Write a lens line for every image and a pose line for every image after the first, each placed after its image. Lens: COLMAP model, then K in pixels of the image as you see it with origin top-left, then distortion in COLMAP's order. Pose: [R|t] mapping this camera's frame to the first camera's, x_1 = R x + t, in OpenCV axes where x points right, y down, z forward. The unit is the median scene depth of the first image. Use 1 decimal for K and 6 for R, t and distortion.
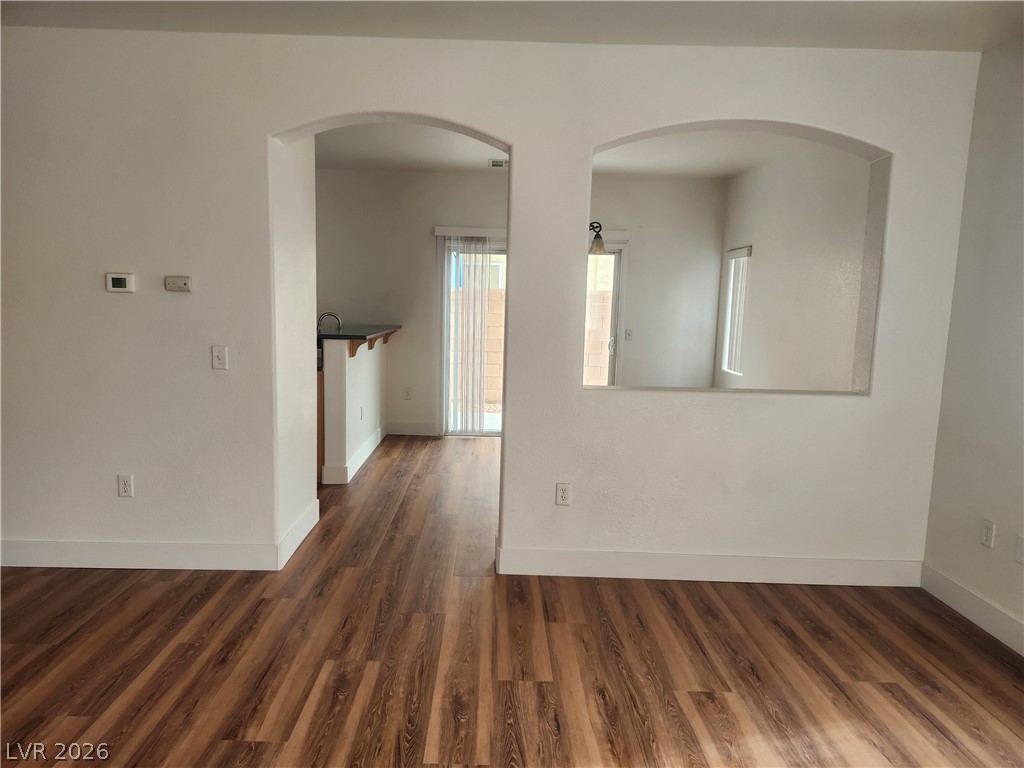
lens RADIAL K [[704.5, 0, 513.5], [0, 704.5, 396.4], [0, 0, 1]] dist [0.079966, -0.099423]
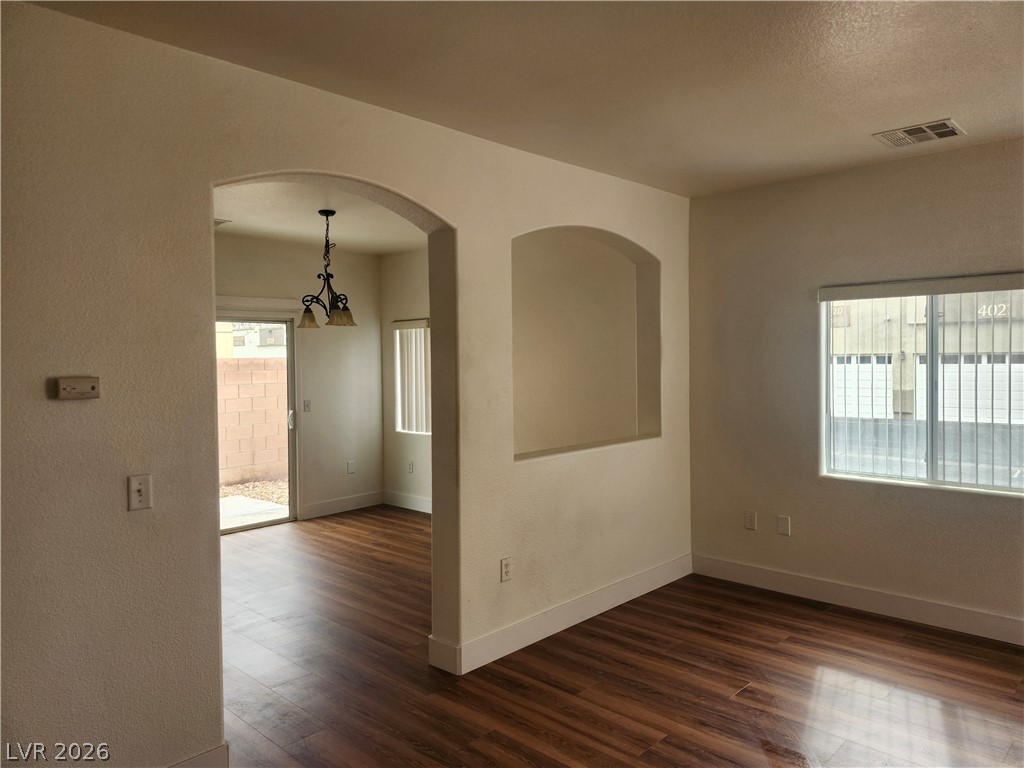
lens RADIAL K [[704.3, 0, 512.0], [0, 704.3, 384.0], [0, 0, 1]] dist [0.079646, -0.098852]
pose [[0.697850, -0.062365, 0.713524, -0.644170], [0.131273, 0.990464, -0.041819, -0.081622], [-0.704112, 0.122849, 0.699382, 0.268425]]
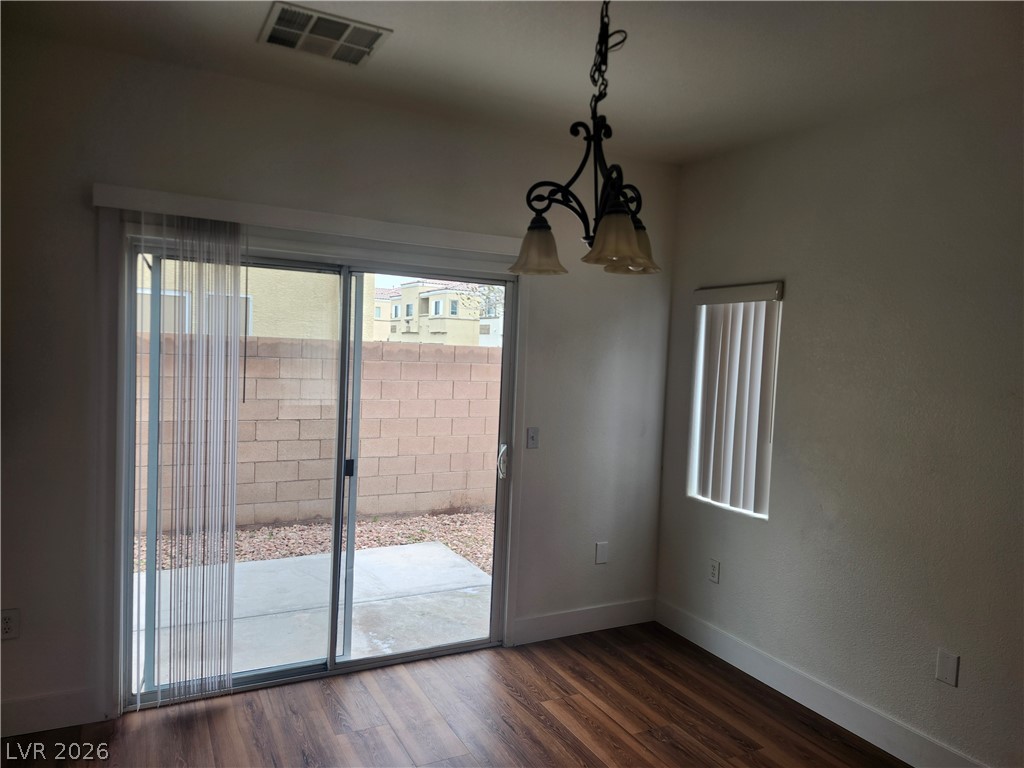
lens RADIAL K [[704.5, 0, 513.5], [0, 704.5, 396.4], [0, 0, 1]] dist [0.079966, -0.099423]
pose [[0.893375, -0.019623, 0.448882, -0.160254], [0.045815, 0.997817, -0.047561, -0.188130], [-0.446969, 0.063055, 0.892324, 1.082663]]
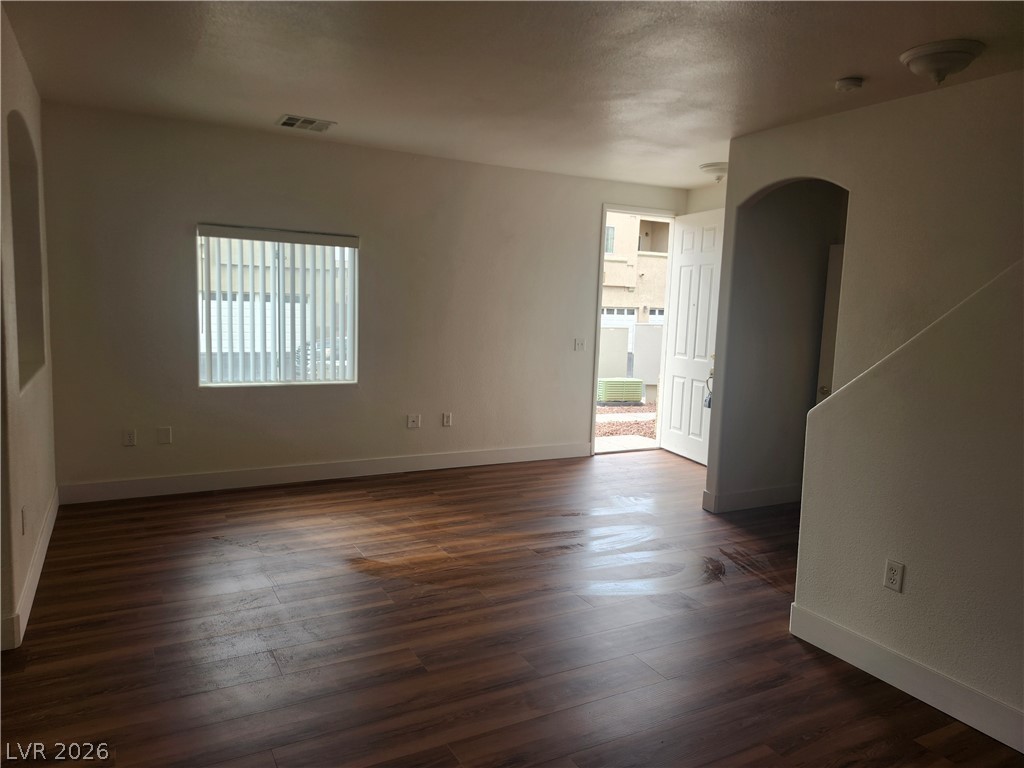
lens RADIAL K [[704.3, 0, 512.0], [0, 704.3, 384.0], [0, 0, 1]] dist [0.079646, -0.098852]
pose [[-0.470262, -0.142810, 0.870895, -0.964333], [0.074269, 0.976916, 0.200299, -0.154485], [-0.879396, 0.158874, -0.448800, 0.875618]]
